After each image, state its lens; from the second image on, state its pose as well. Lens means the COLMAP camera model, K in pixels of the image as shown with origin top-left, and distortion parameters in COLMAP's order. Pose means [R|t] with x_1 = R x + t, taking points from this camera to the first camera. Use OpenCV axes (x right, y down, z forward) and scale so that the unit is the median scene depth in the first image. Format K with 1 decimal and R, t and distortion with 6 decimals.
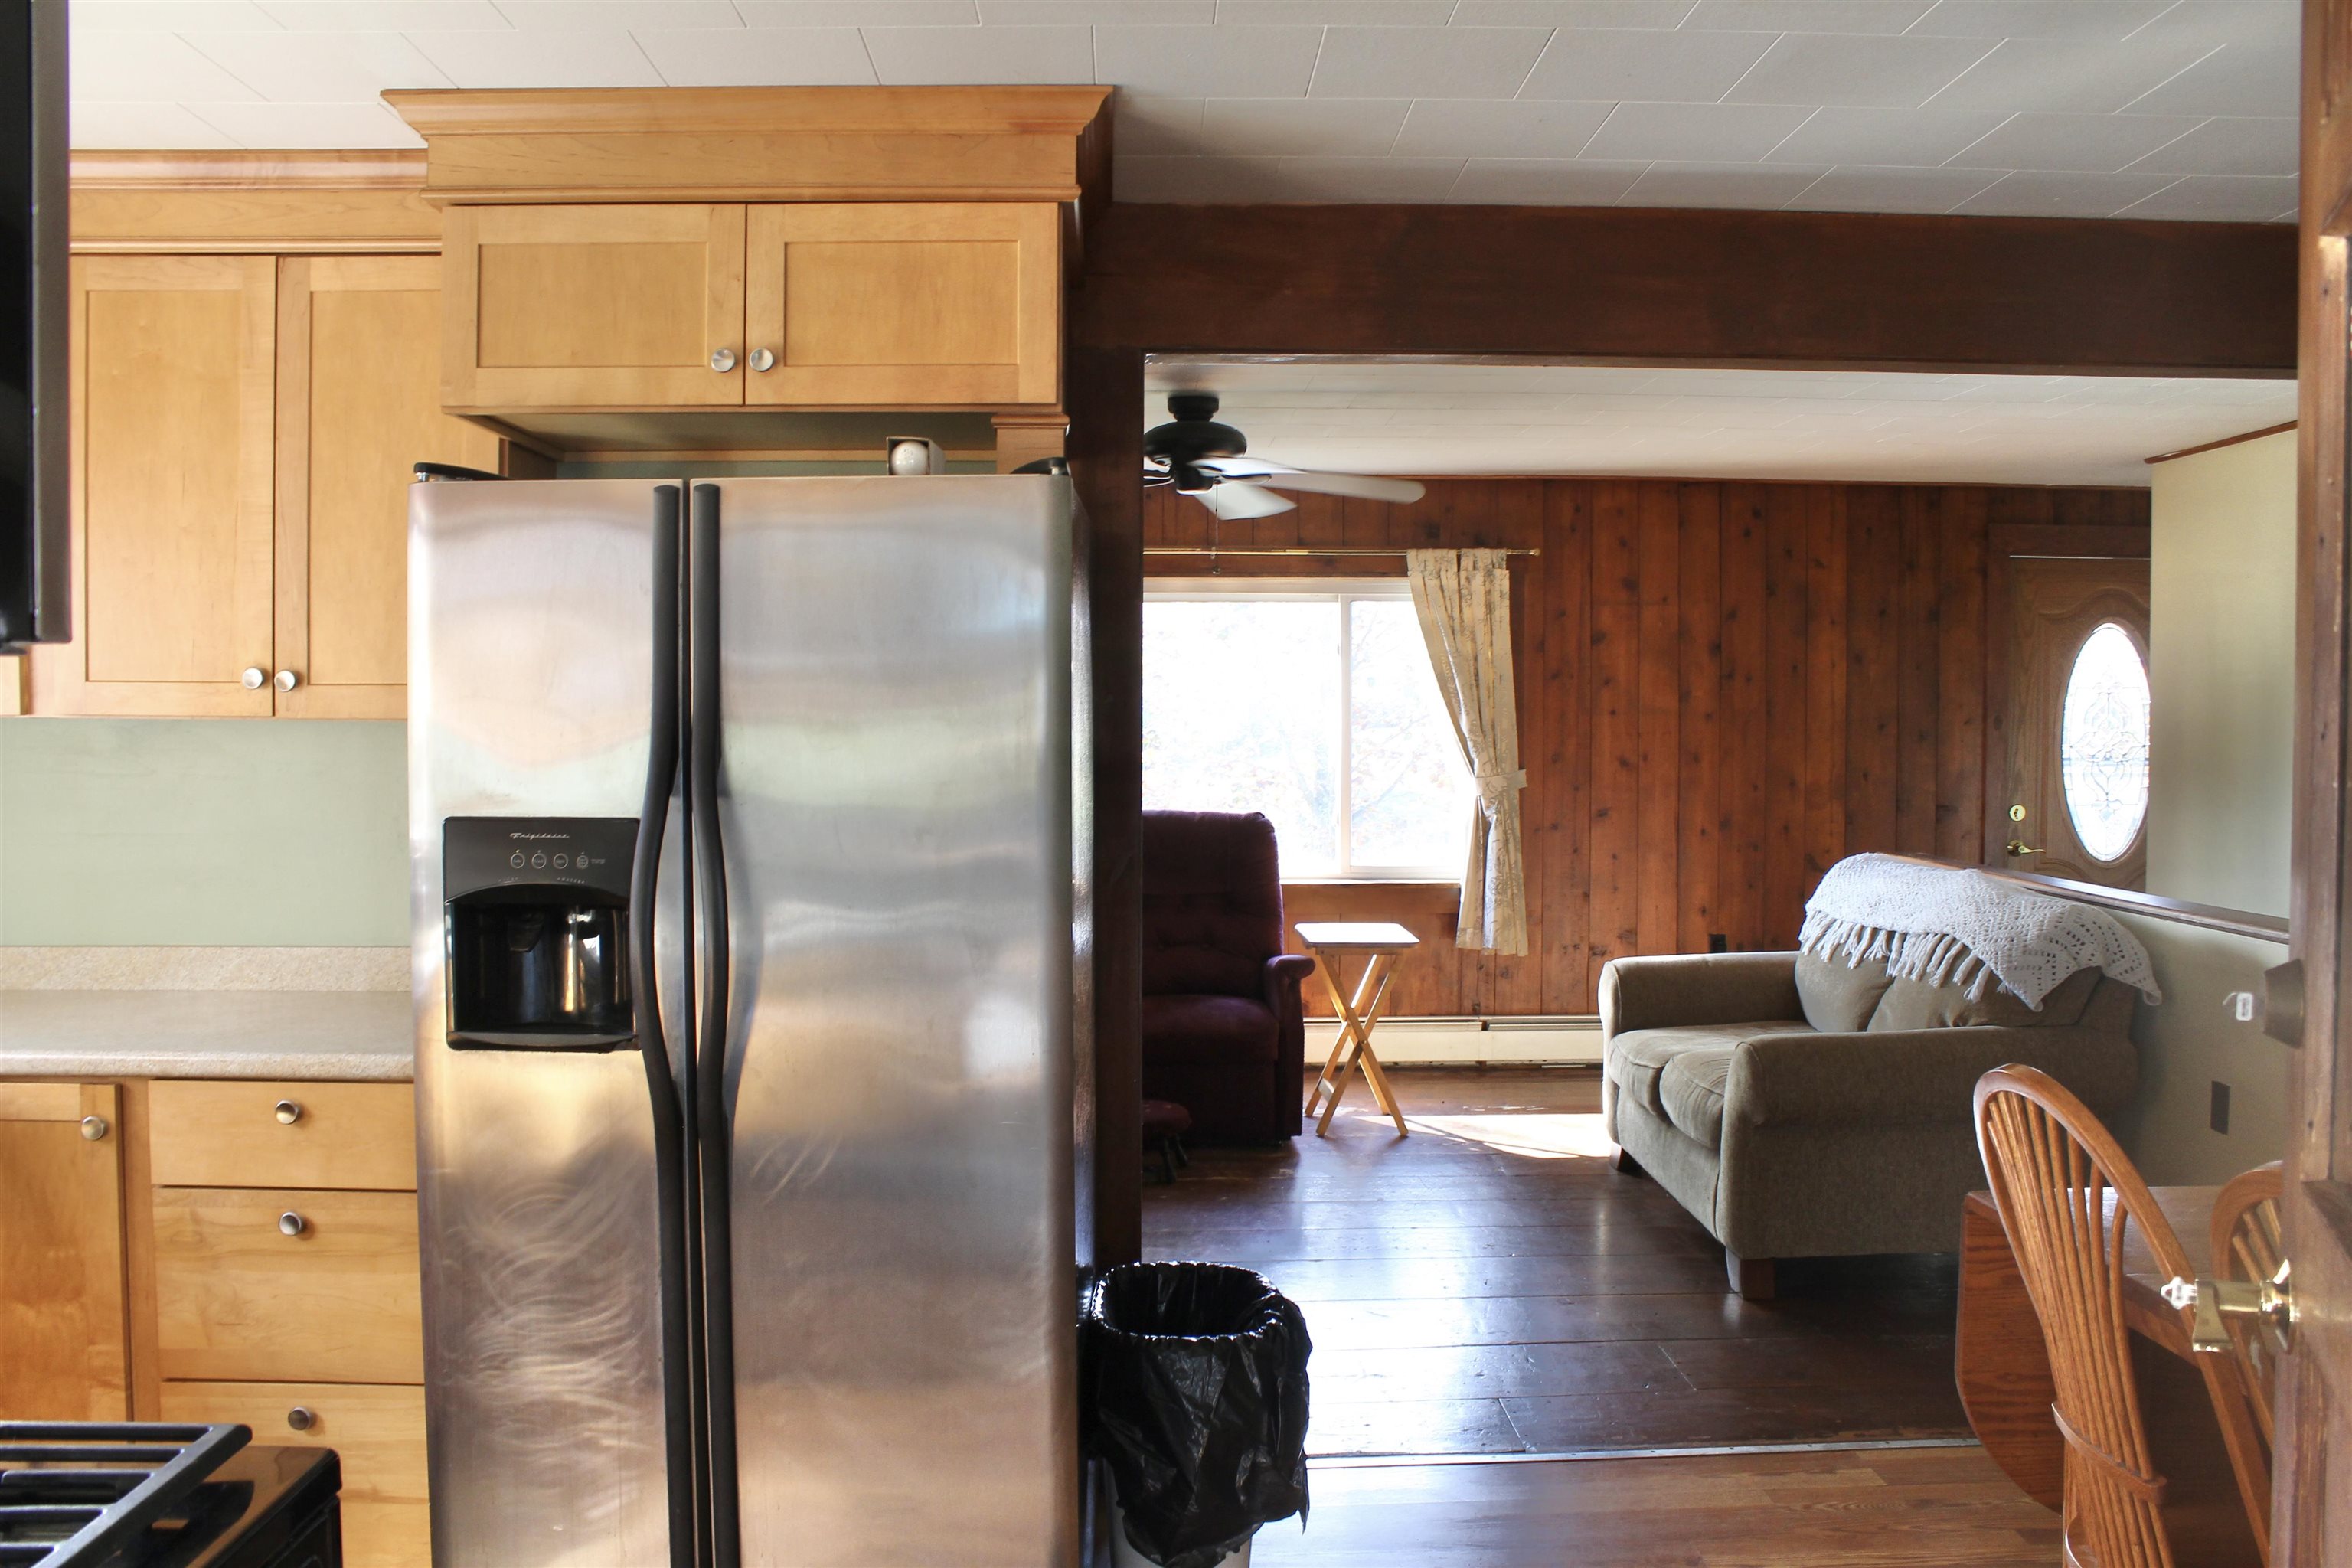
lens RADIAL K [[1977.9, 0, 1159.1], [0, 1977.9, 790.0], [0, 0, 1]] dist [-0.165535, 0.157082]
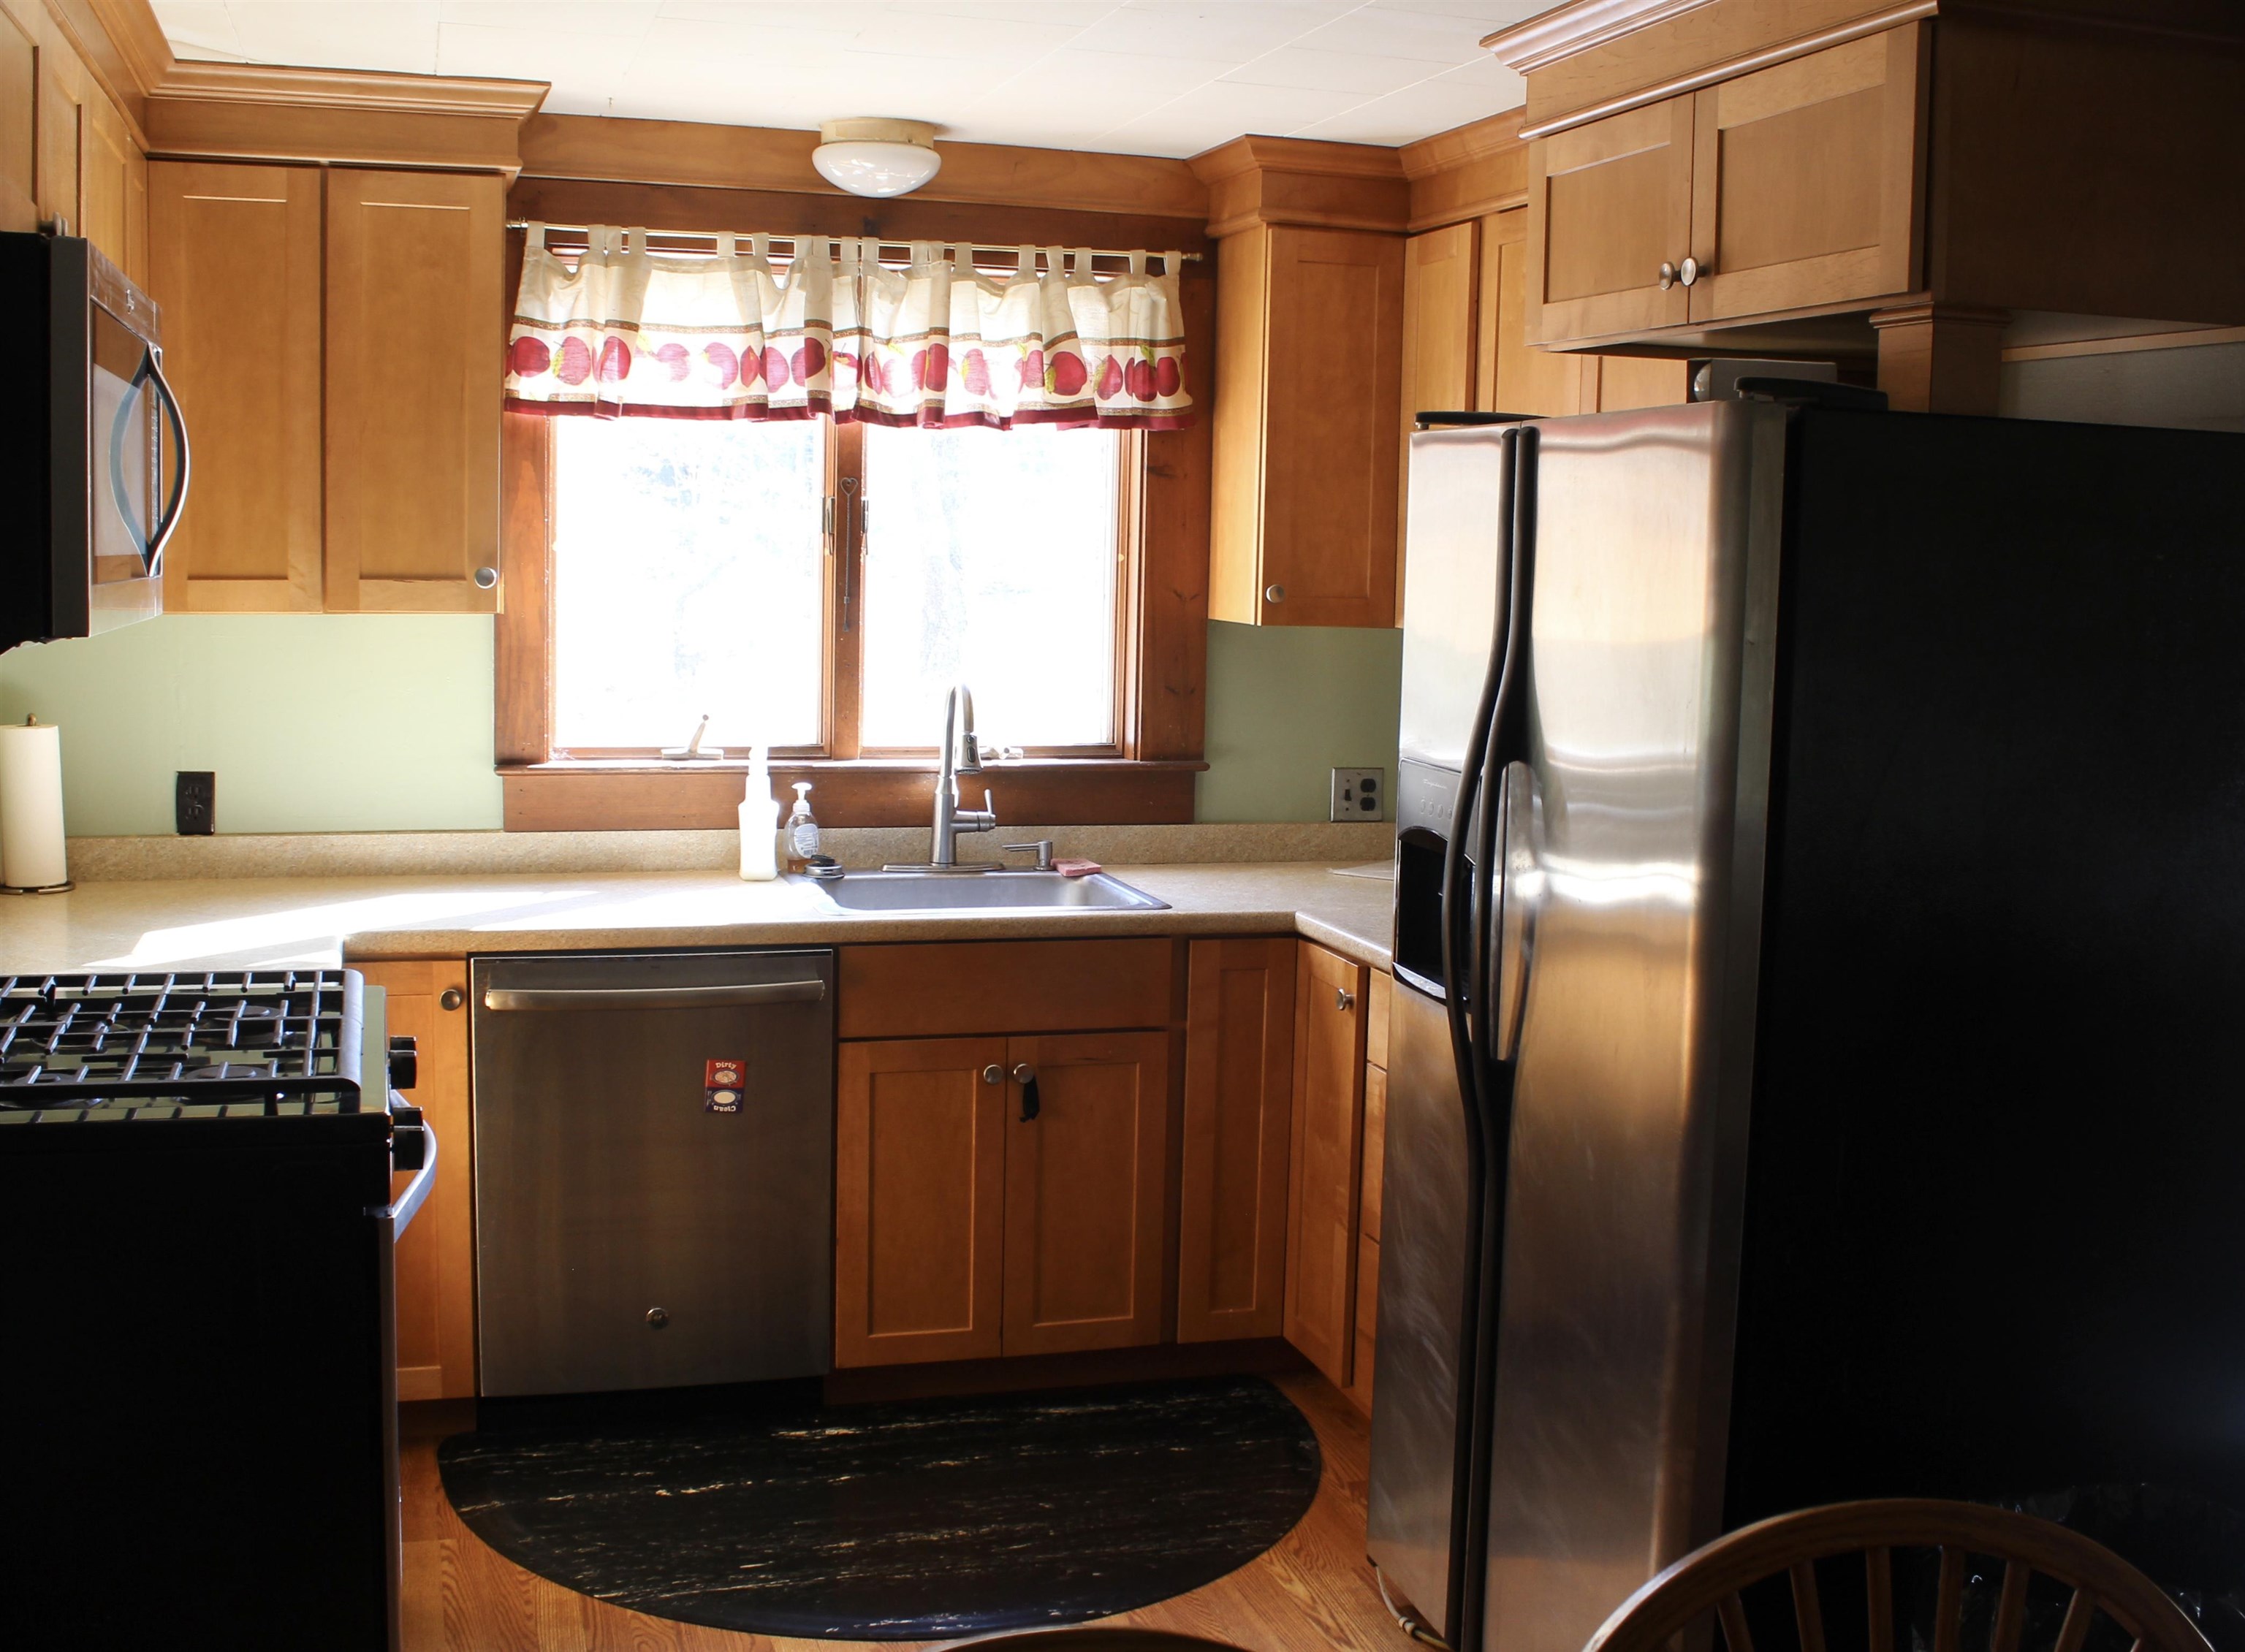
lens RADIAL K [[2341.4, 0, 1122.5], [0, 2341.4, 826.0], [0, 0, 1]] dist [-0.174095, 0.178943]
pose [[0.287112, 0.119285, -0.950441, 0.718106], [-0.060007, 0.992507, 0.106437, -0.066946], [0.956016, 0.026474, 0.292118, 0.454650]]
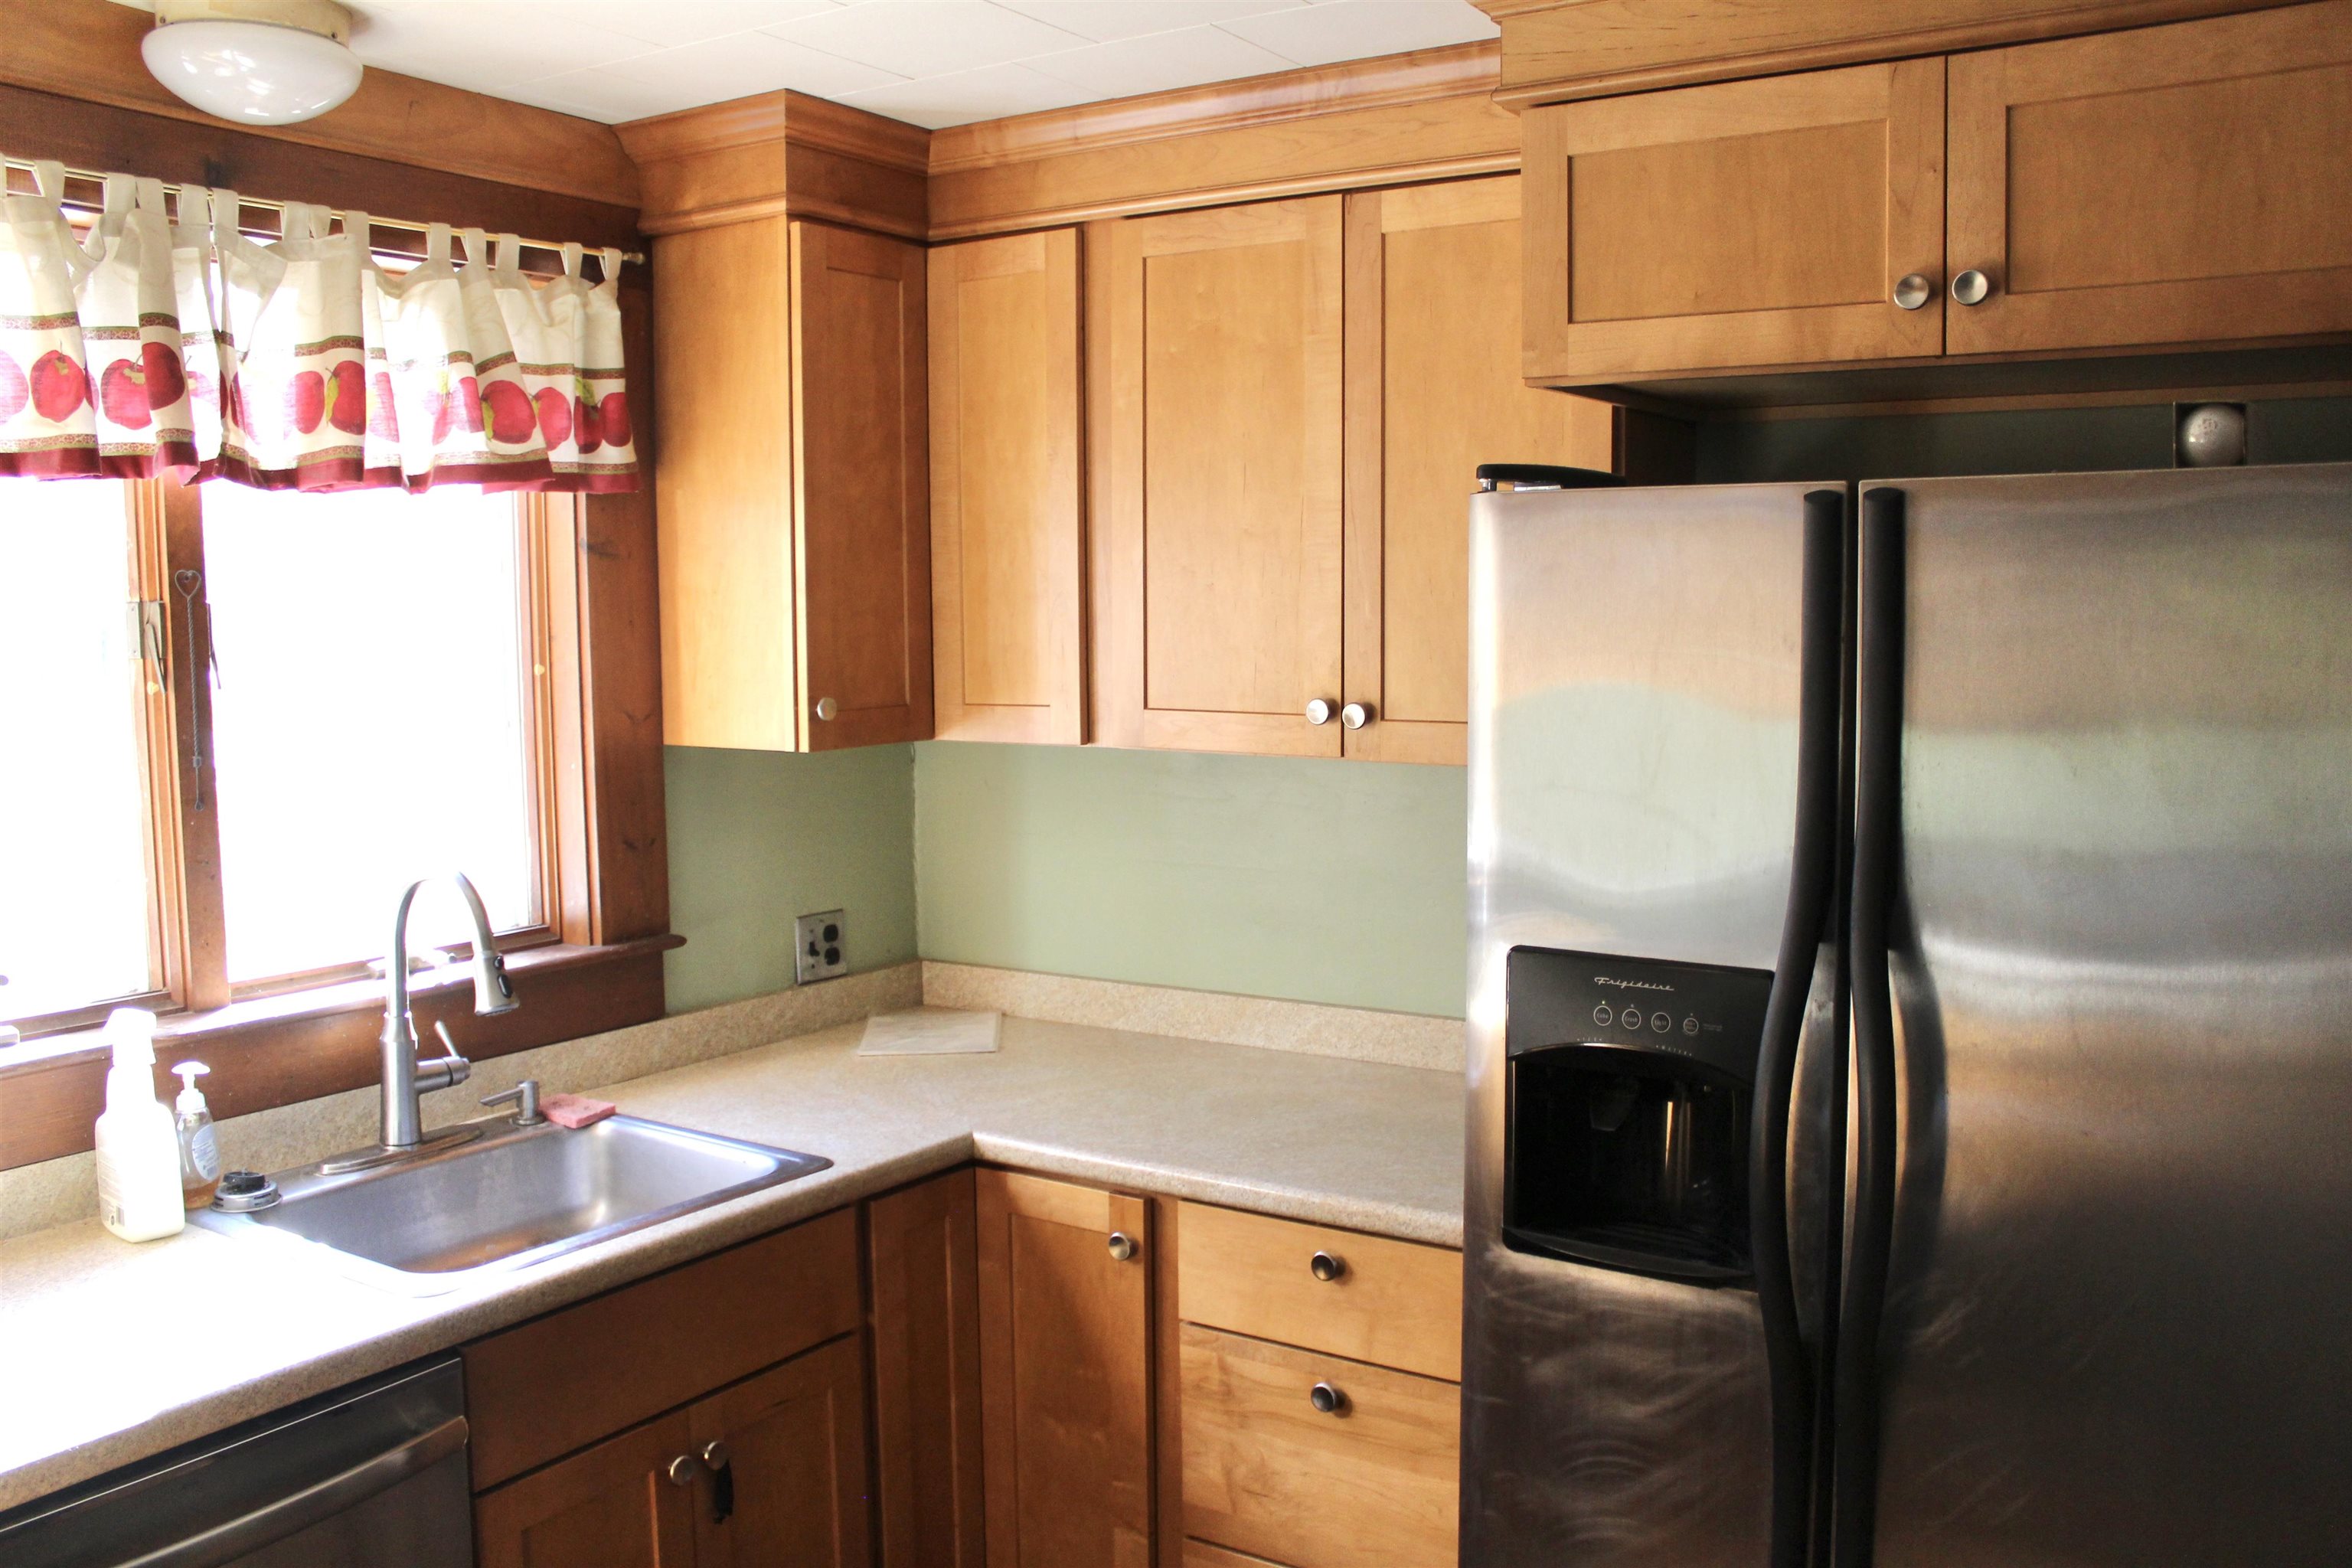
lens RADIAL K [[1977.9, 0, 1159.1], [0, 1977.9, 790.0], [0, 0, 1]] dist [-0.165535, 0.157082]
pose [[0.826848, 0.043844, -0.560714, -0.055375], [-0.010745, 0.998006, 0.062192, -0.083461], [0.562323, -0.045398, 0.825671, 0.281240]]
